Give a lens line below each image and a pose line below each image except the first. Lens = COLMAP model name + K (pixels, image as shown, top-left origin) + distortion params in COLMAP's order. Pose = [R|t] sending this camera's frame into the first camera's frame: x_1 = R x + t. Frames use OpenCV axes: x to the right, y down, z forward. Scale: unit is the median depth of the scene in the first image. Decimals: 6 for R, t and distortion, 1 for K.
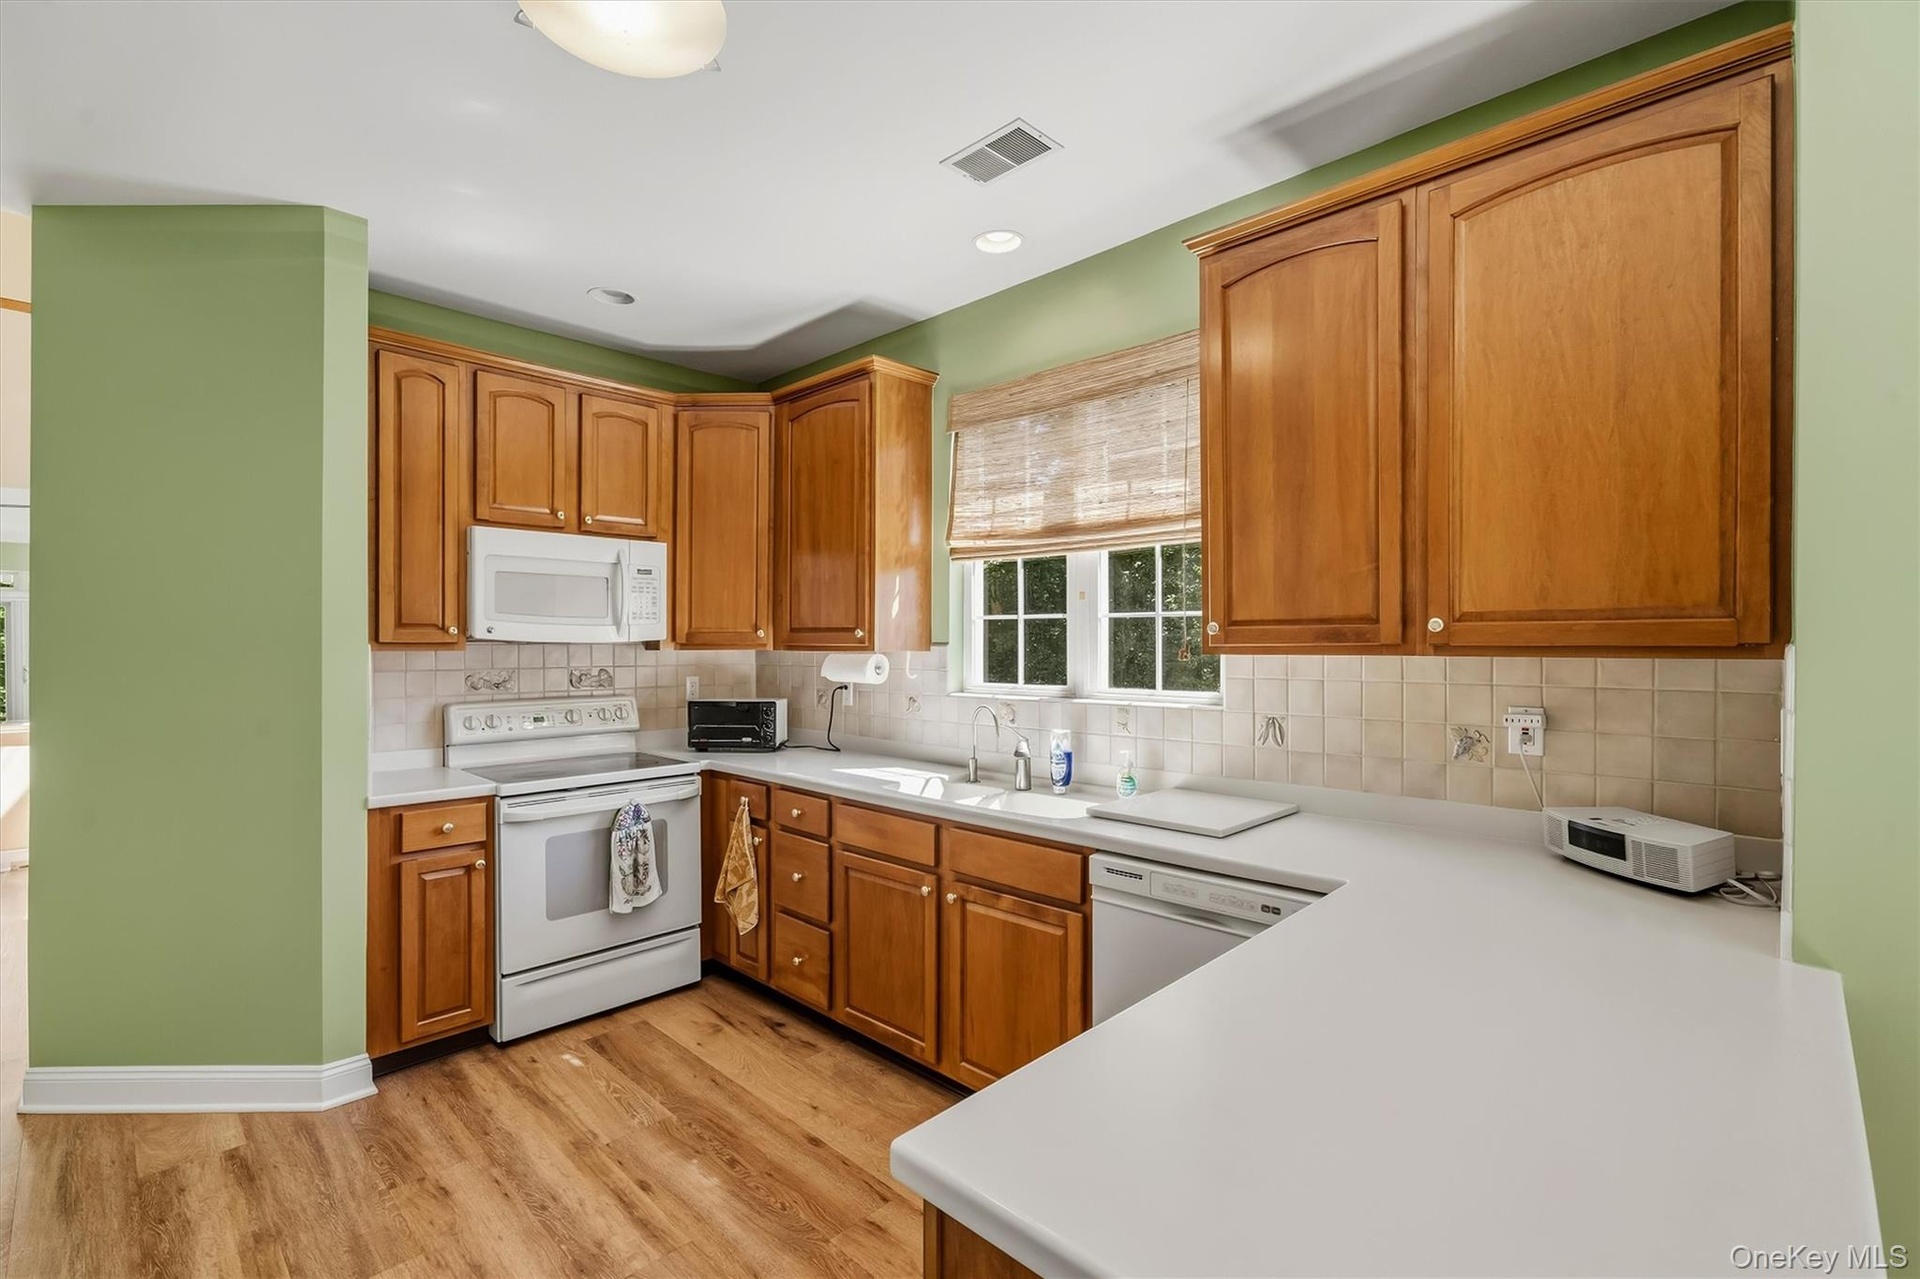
lens RADIAL K [[859.6, 0, 962.4], [0, 859.6, 649.9], [0, 0, 1]] dist [-0.002386, 0.002019]
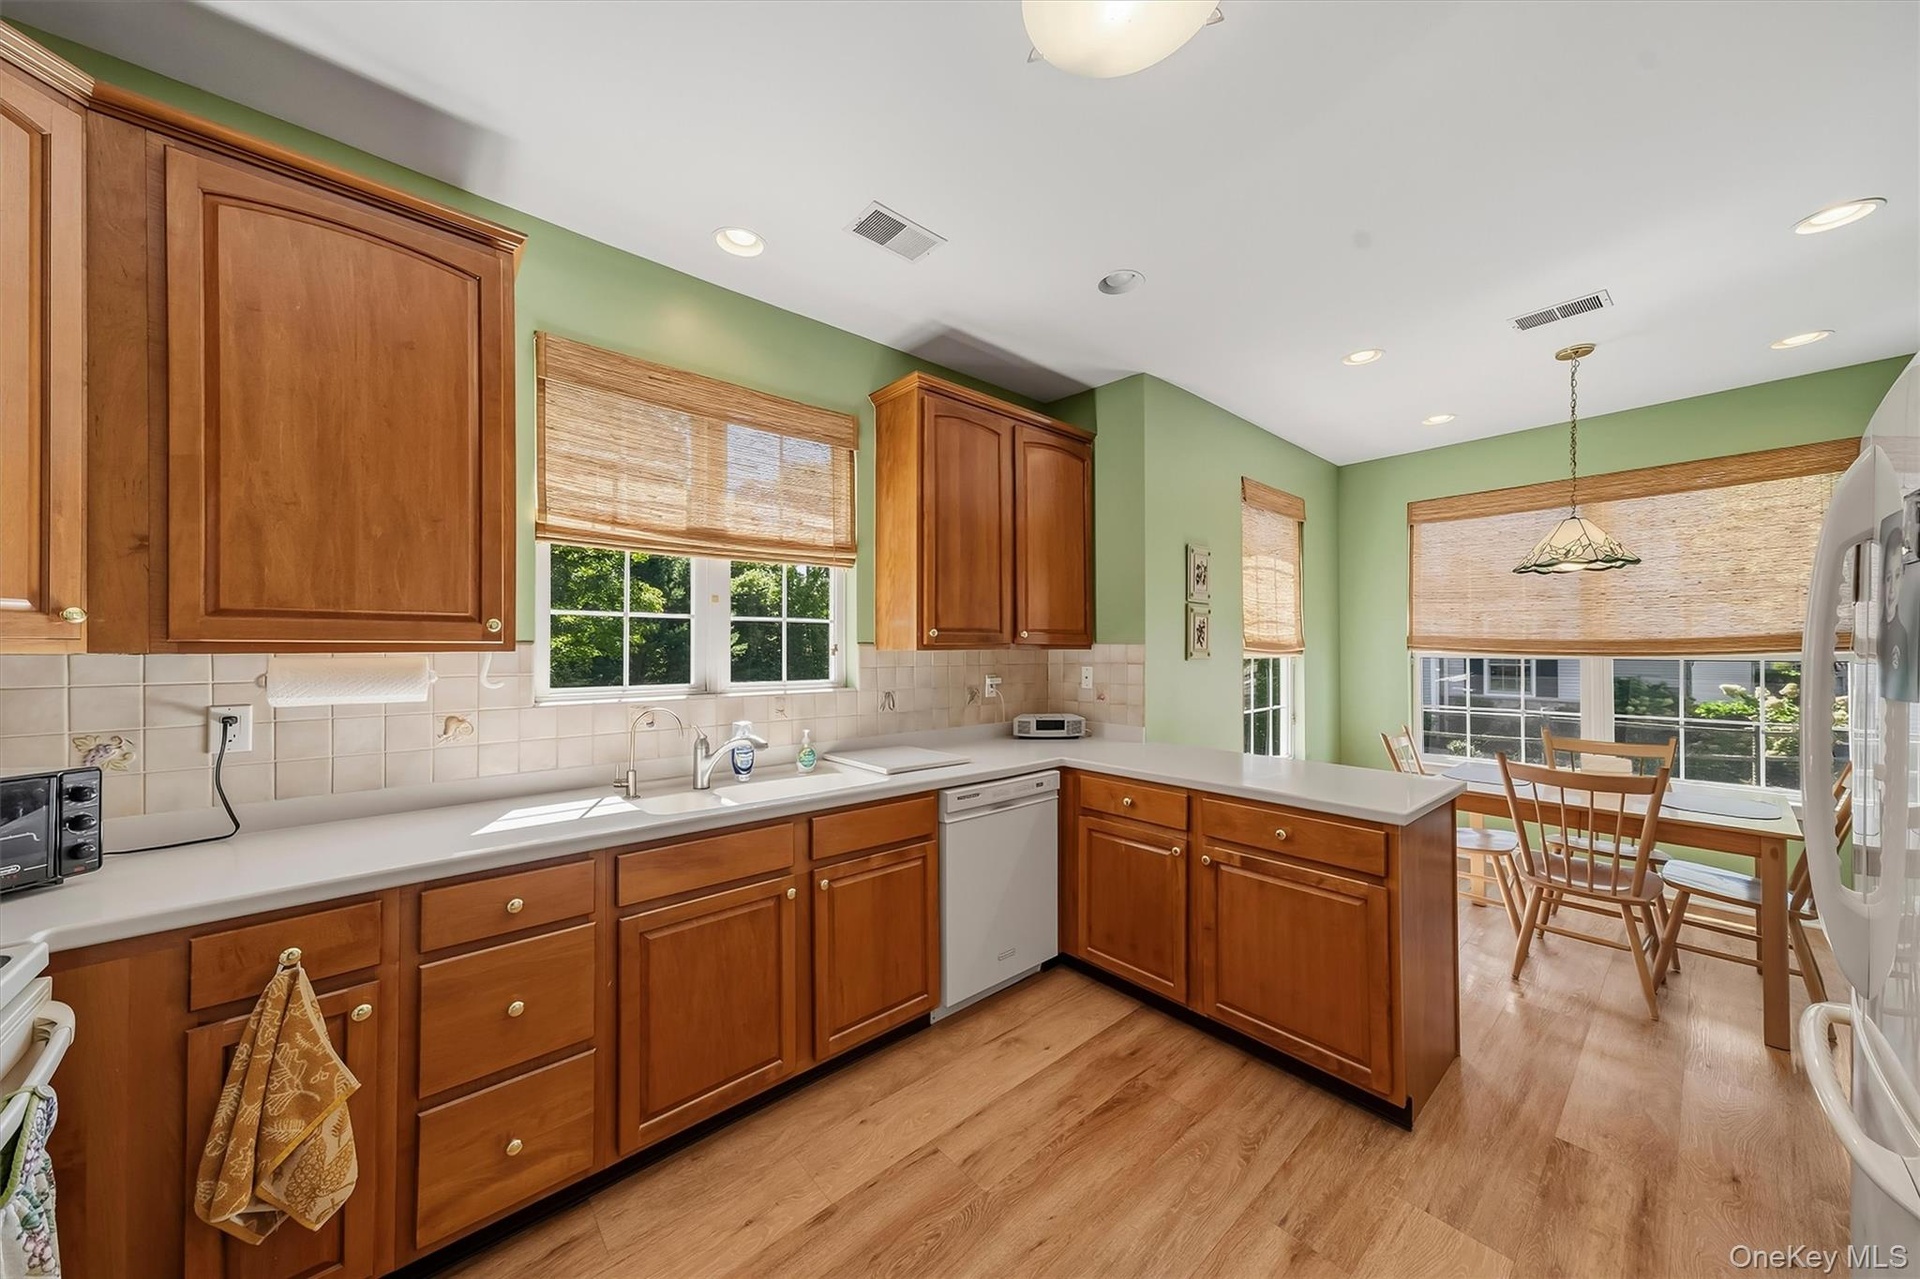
lens RADIAL K [[642.6, 0, 955.6], [0, 642.6, 643.9], [0, 0, 1]] dist [0.006228, 0.000032]
pose [[0.077746, 0.012530, 0.996894, -0.655027], [0.009619, 0.999865, -0.013318, 0.006560], [-0.996927, 0.010625, 0.077615, 0.651397]]
